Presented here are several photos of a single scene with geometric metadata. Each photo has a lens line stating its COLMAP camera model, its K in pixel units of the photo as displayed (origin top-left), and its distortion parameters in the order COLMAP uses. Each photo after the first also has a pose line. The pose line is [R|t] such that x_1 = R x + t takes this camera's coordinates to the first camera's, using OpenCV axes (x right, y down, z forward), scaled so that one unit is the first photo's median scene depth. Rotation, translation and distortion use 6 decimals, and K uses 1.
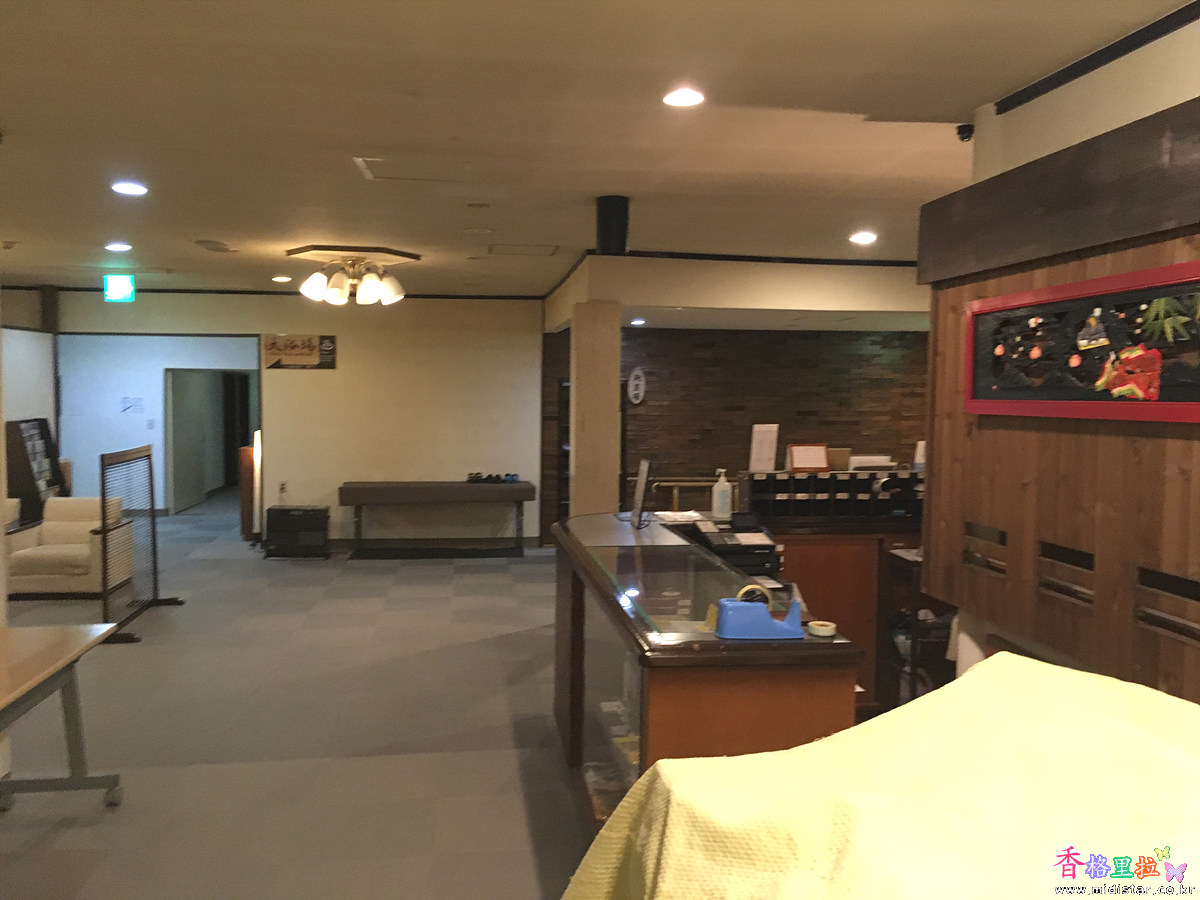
lens RADIAL K [[1024.7, 0, 600.0], [0, 1024.7, 450.0], [0, 0, 1]] dist [0.008813, -0.002784]
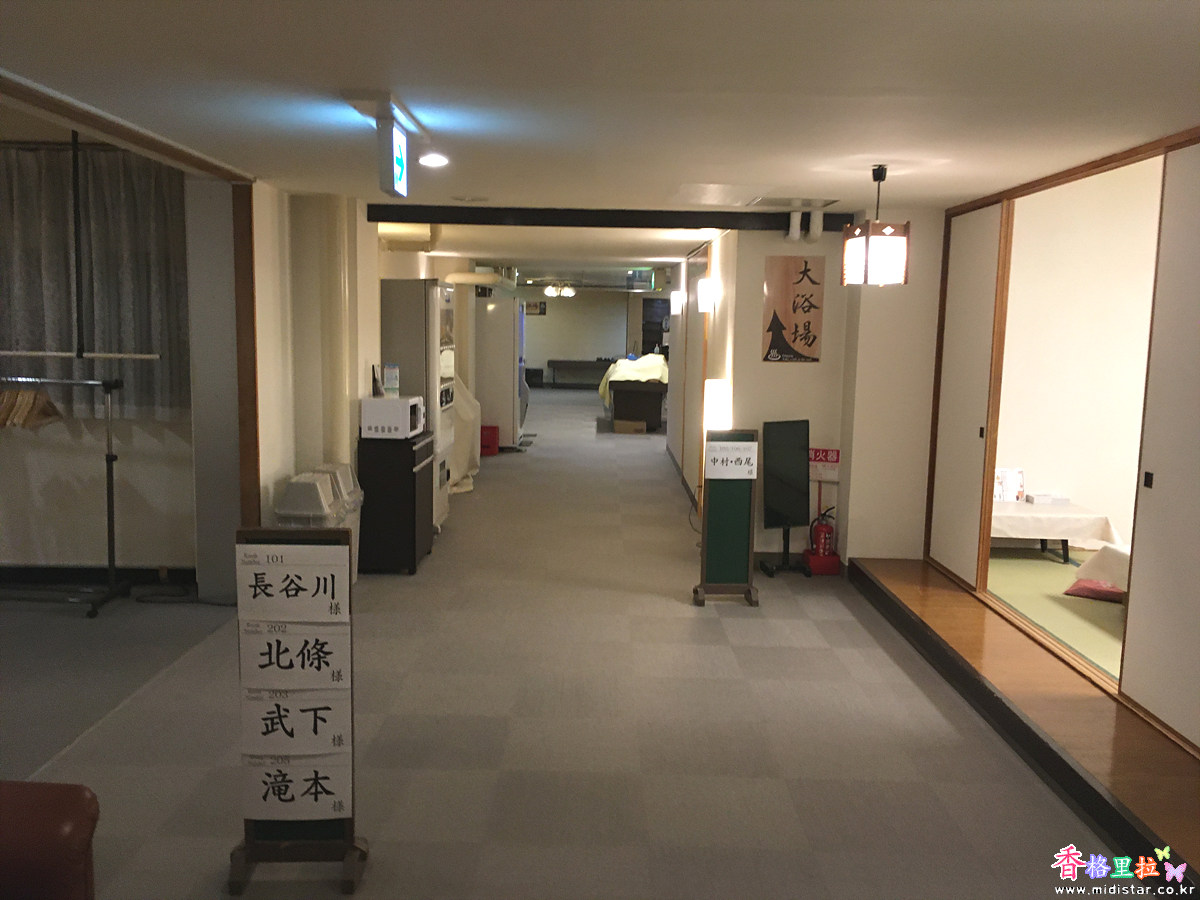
lens RADIAL K [[1024.7, 0, 600.0], [0, 1024.7, 450.0], [0, 0, 1]] dist [0.008813, -0.002784]
pose [[0.990732, 0.024896, -0.133528, 0.224695], [-0.016460, 0.997819, 0.063917, 0.090826], [0.134828, -0.061127, 0.988982, -1.527517]]
